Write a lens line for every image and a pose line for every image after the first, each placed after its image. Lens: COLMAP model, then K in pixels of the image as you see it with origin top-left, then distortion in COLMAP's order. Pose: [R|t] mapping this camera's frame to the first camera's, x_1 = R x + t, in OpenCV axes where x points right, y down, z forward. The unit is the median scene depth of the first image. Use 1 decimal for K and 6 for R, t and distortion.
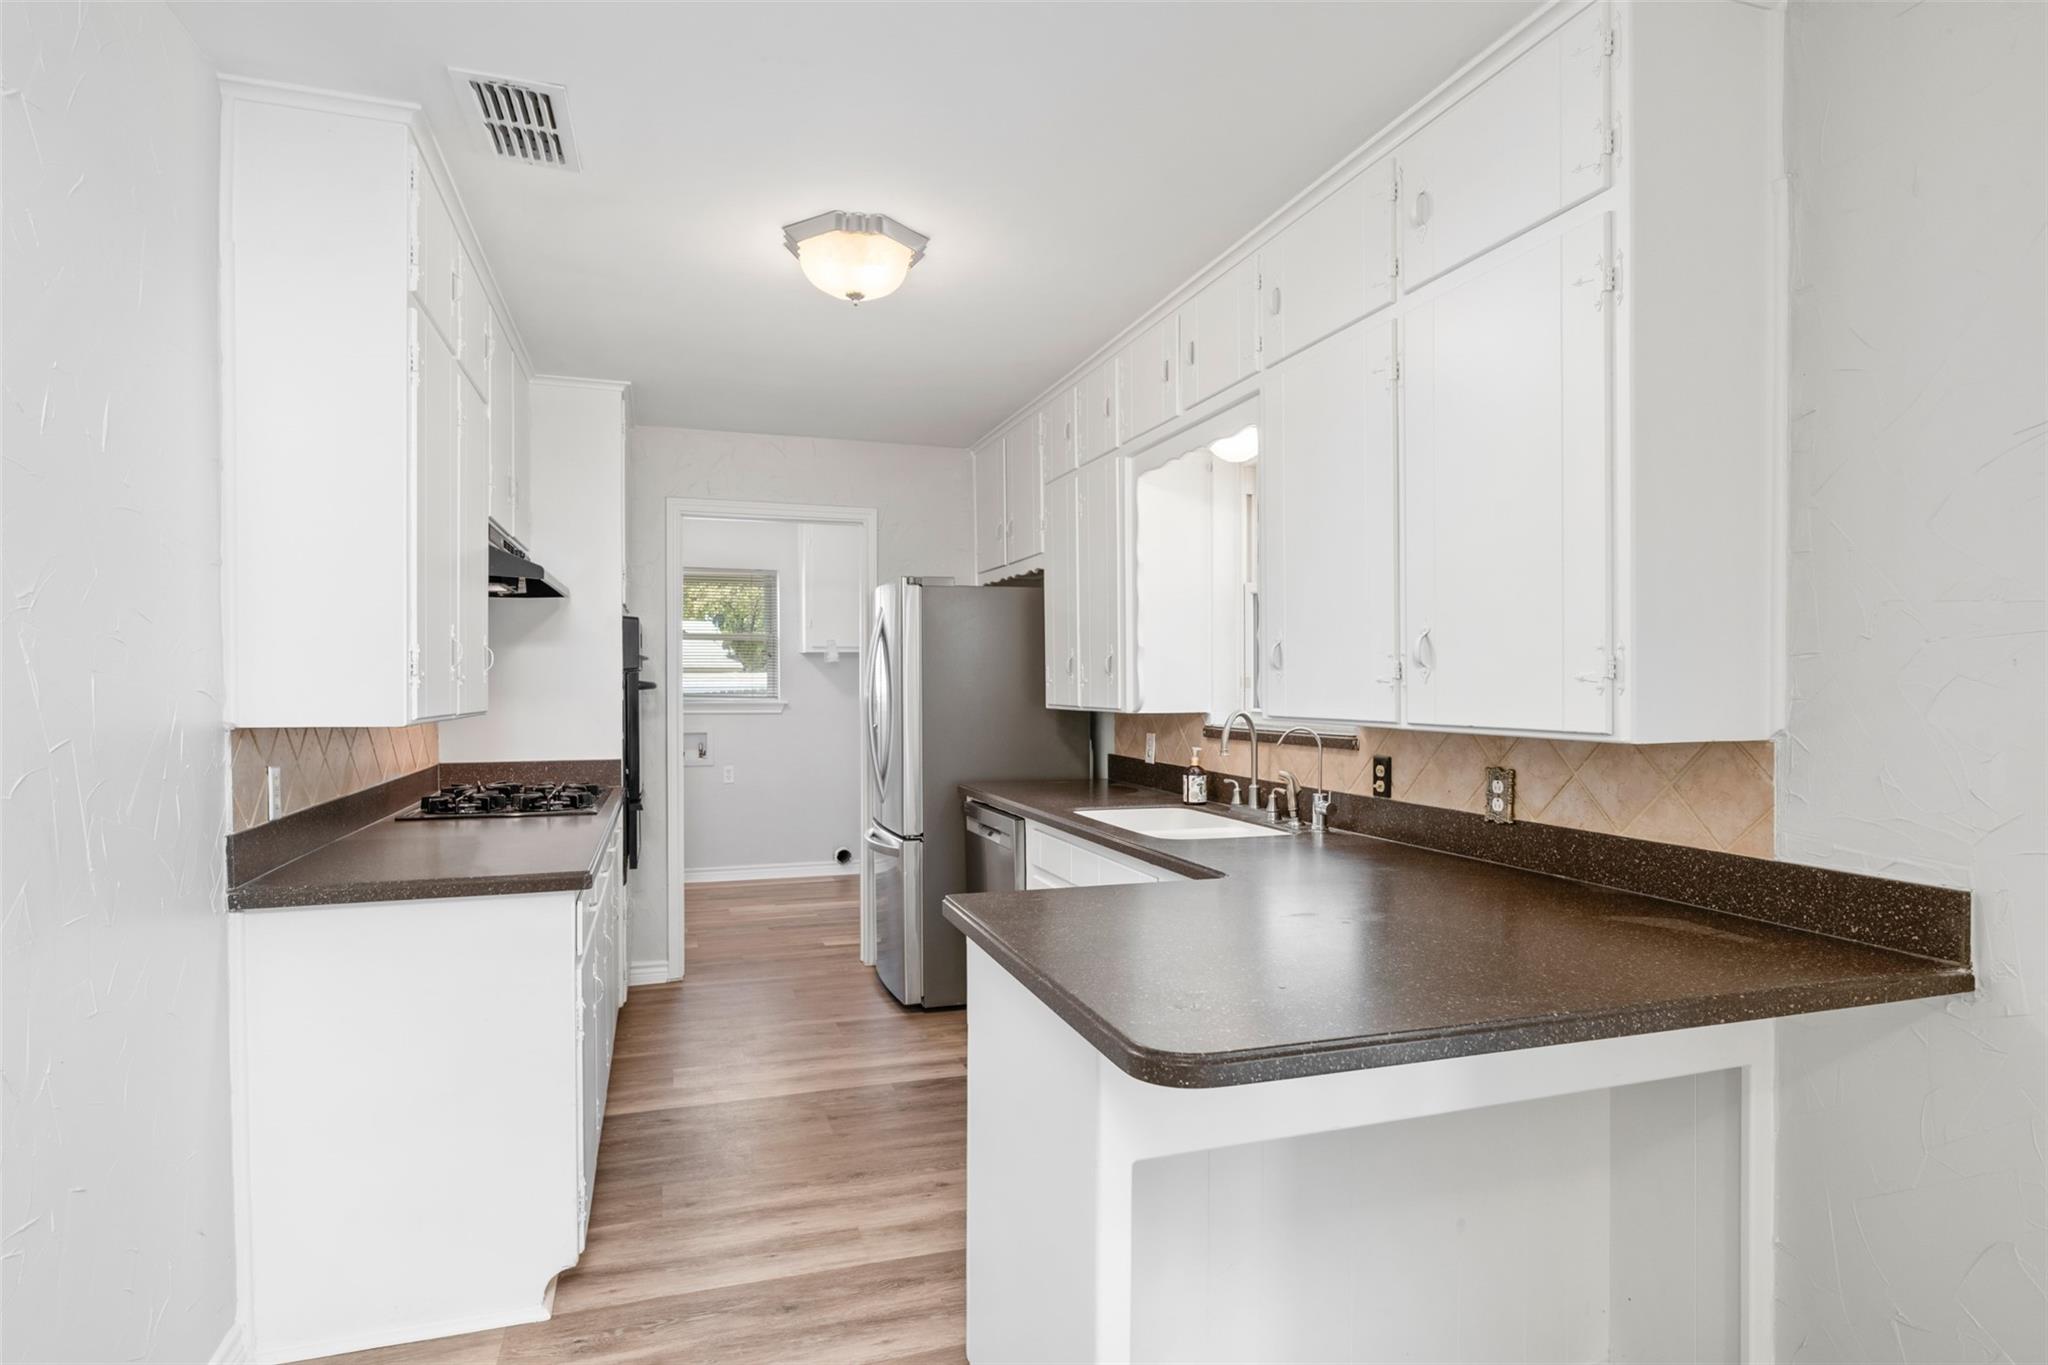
lens RADIAL K [[1101.4, 0, 1025.3], [0, 1101.4, 690.0], [0, 0, 1]] dist [0.004243, 0.000259]
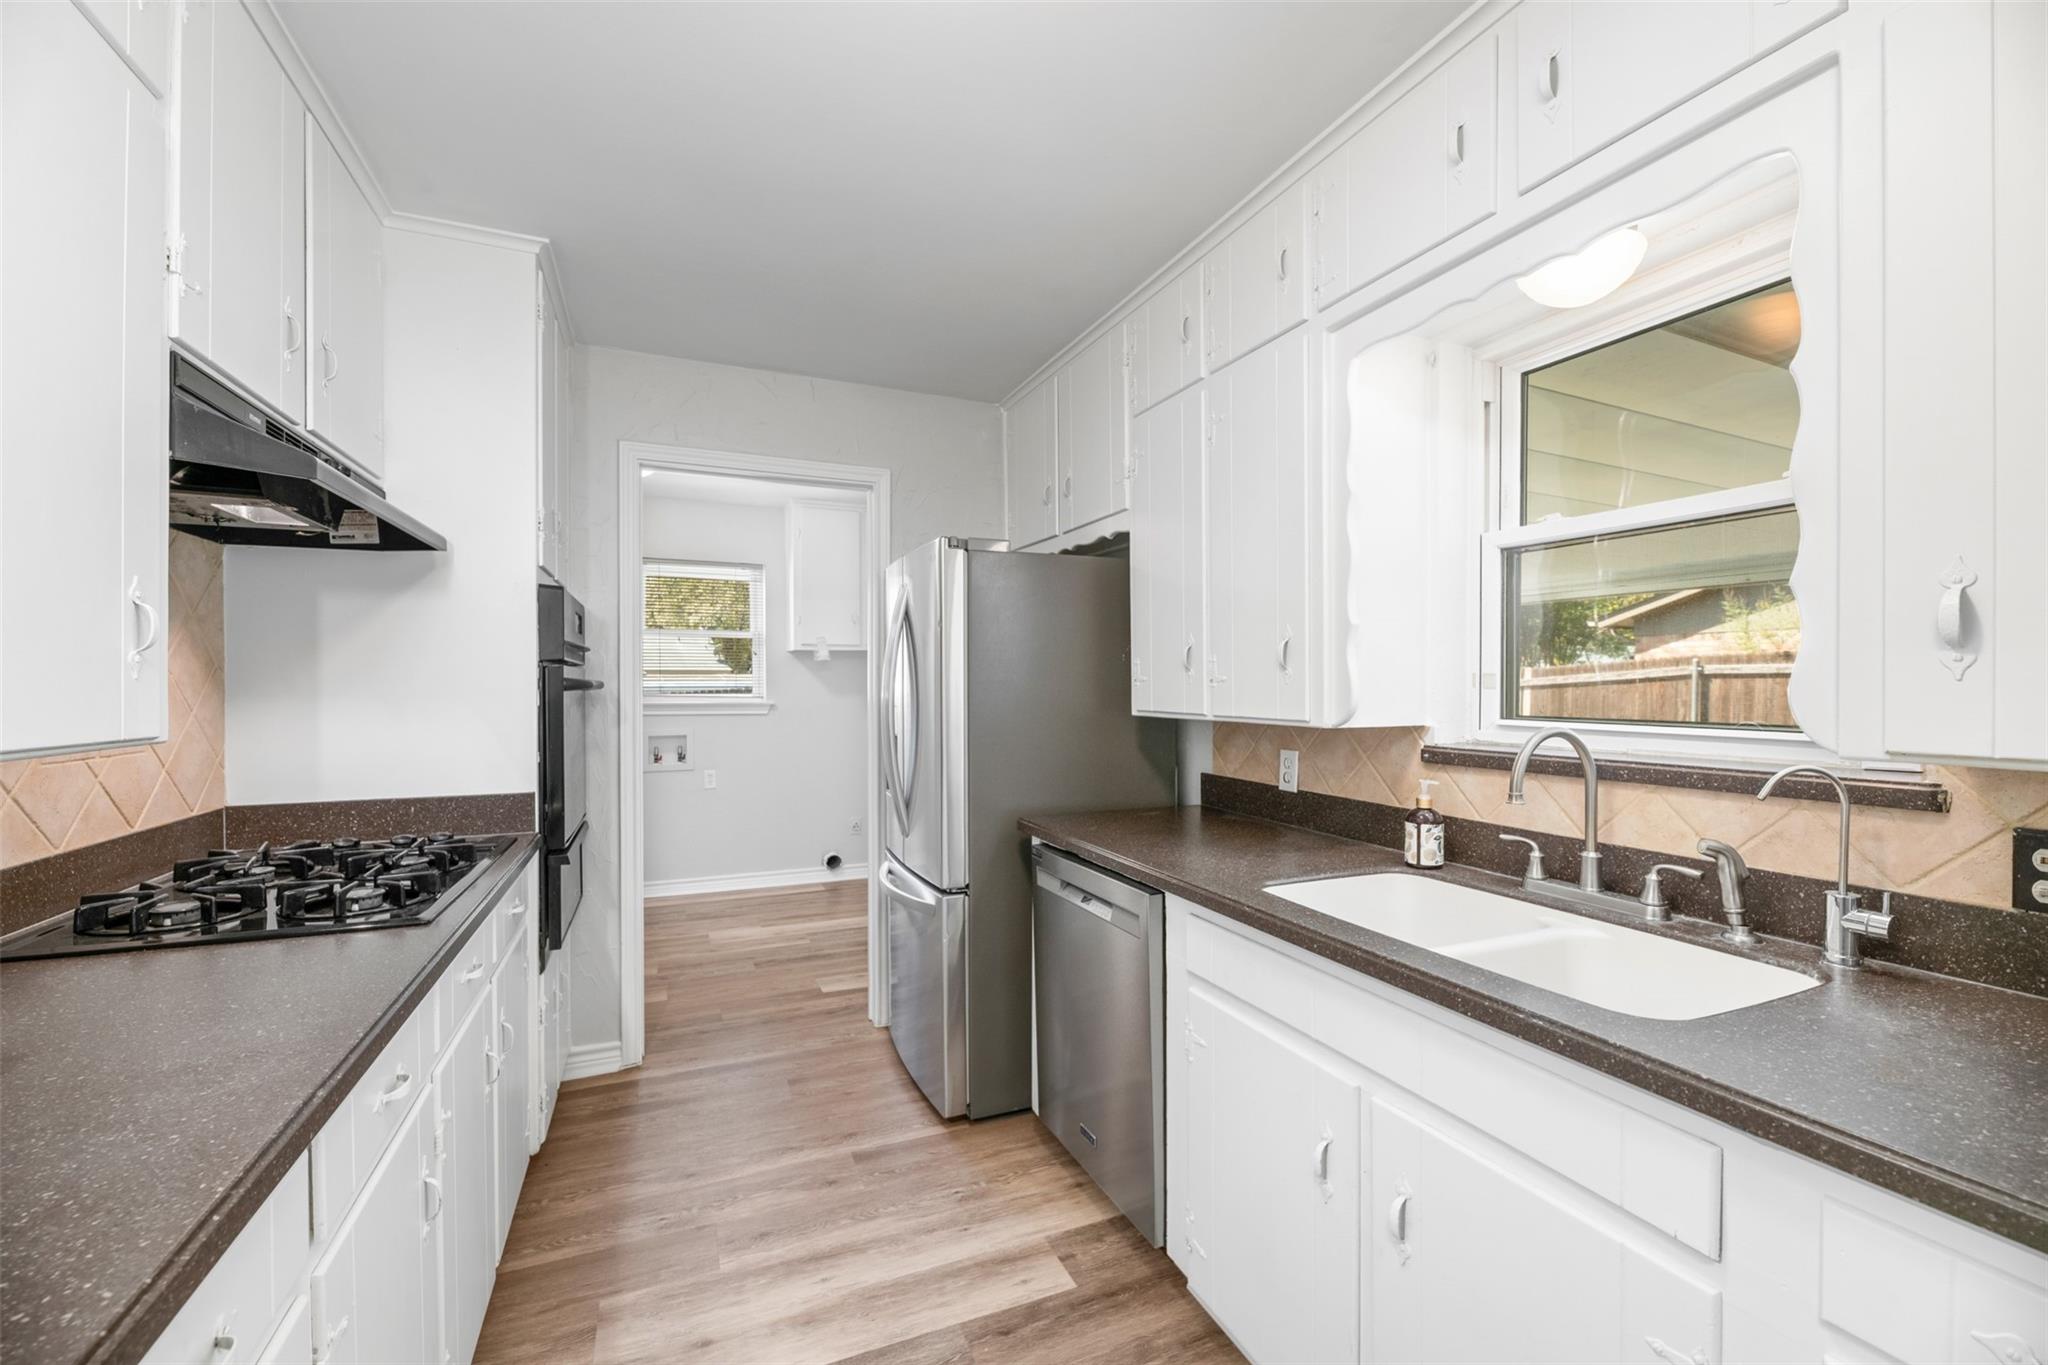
lens RADIAL K [[840.2, 0, 1030.3], [0, 840.2, 694.1], [0, 0, 1]] dist [-0.005404, -0.000717]
pose [[0.995880, 0.001184, 0.090675, -0.120782], [-0.001606, 0.999988, 0.004578, -0.000874], [-0.090669, -0.004705, 0.995870, 0.508987]]
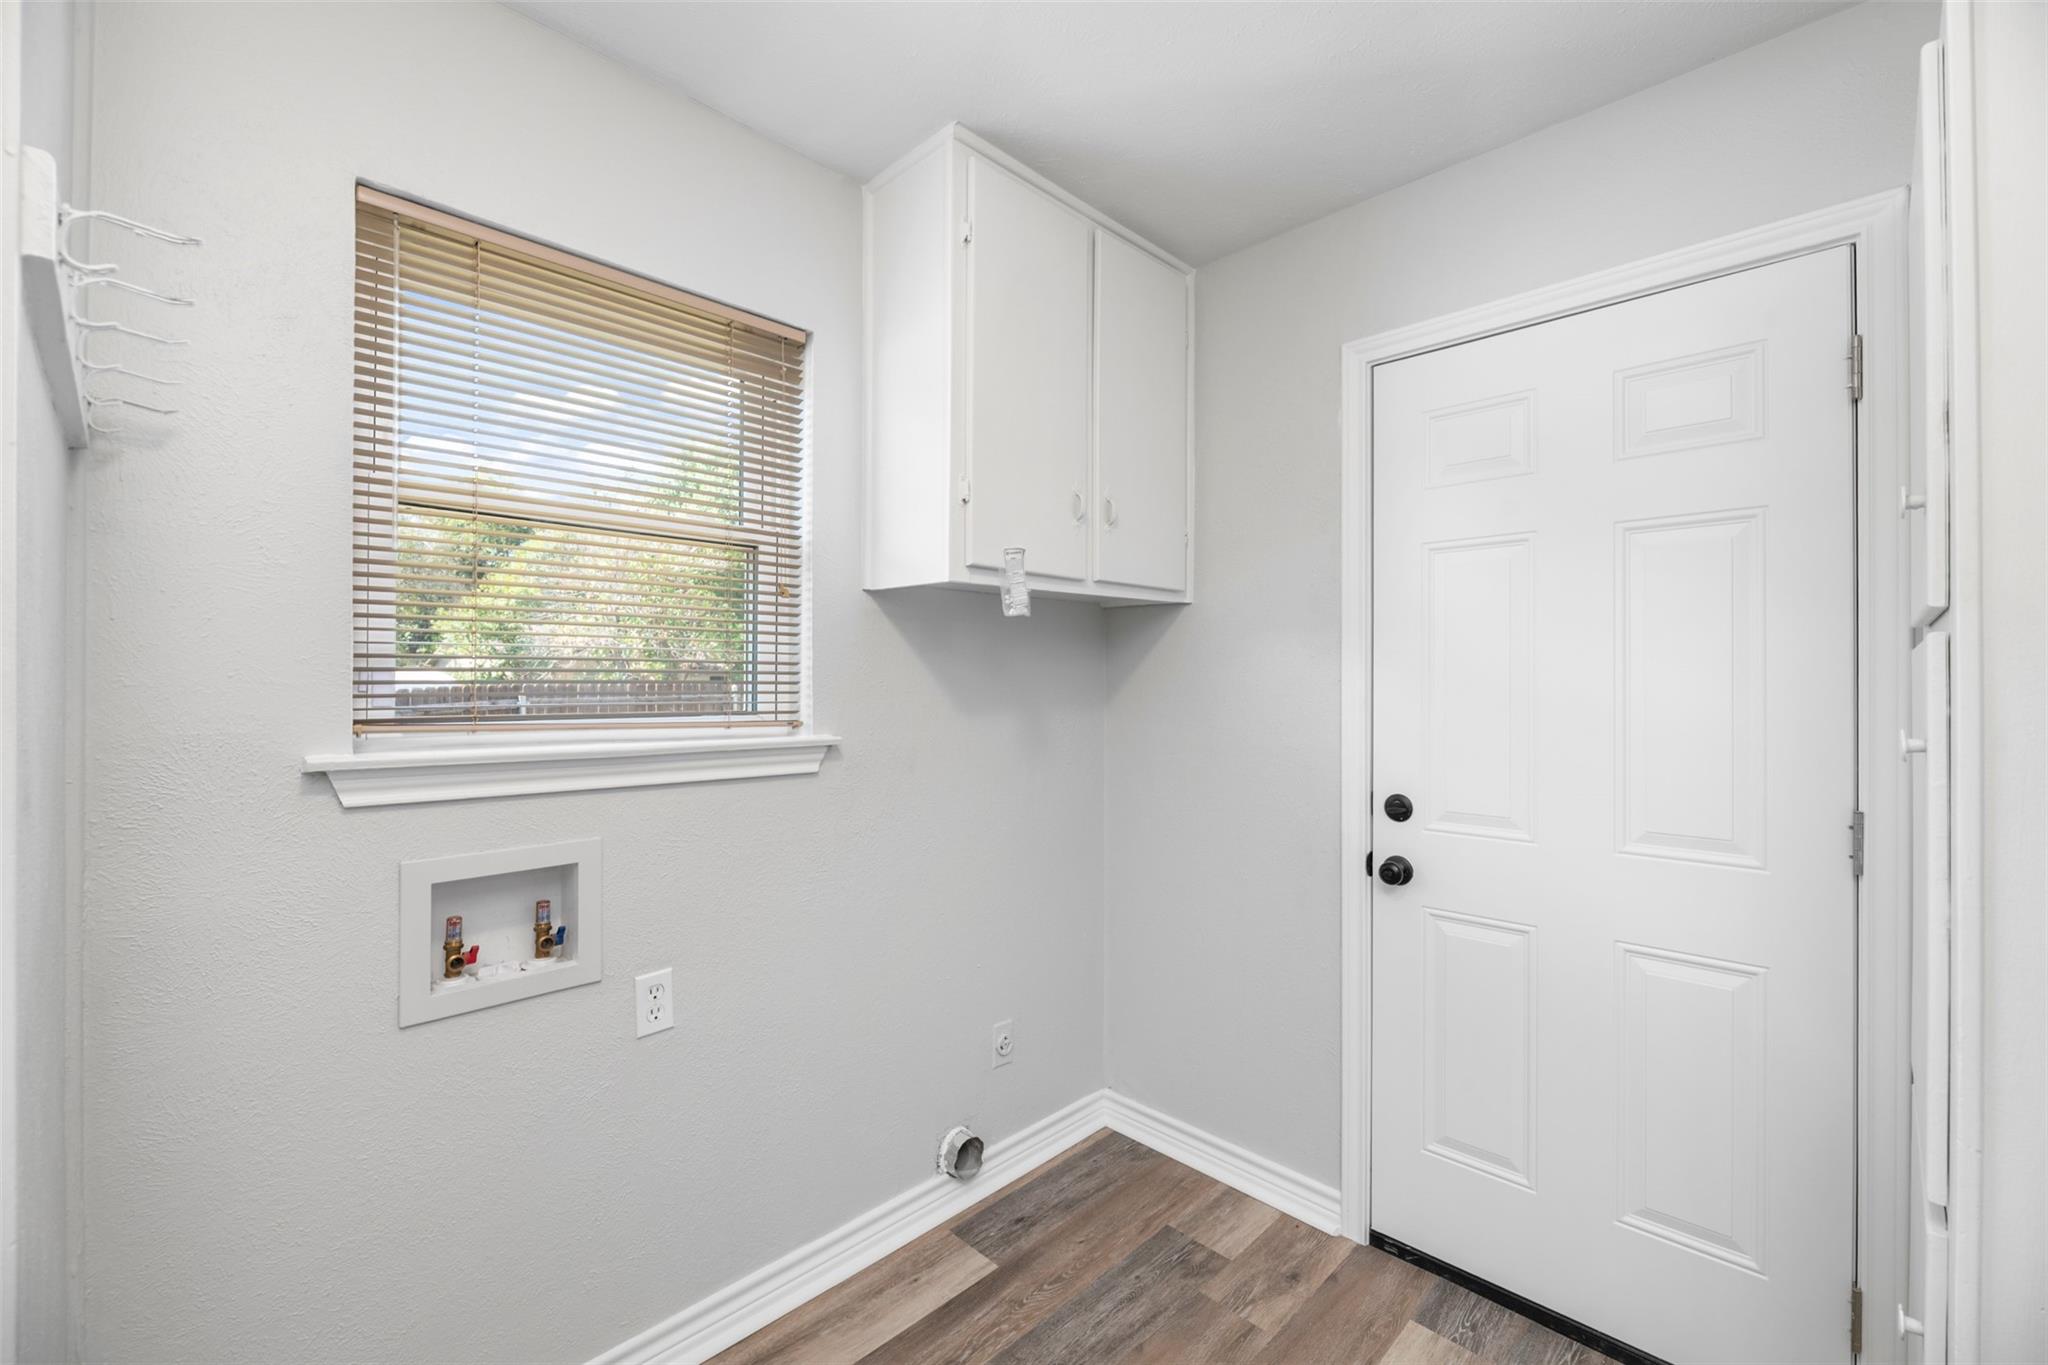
lens RADIAL K [[840.2, 0, 1027.4], [0, 840.2, 675.7], [0, 0, 1]] dist [-0.005404, -0.000717]
pose [[0.882902, 0.011101, 0.469427, -0.571226], [-0.006962, 0.999920, -0.010551, -0.010971], [-0.469506, 0.006047, 0.882908, 1.519654]]
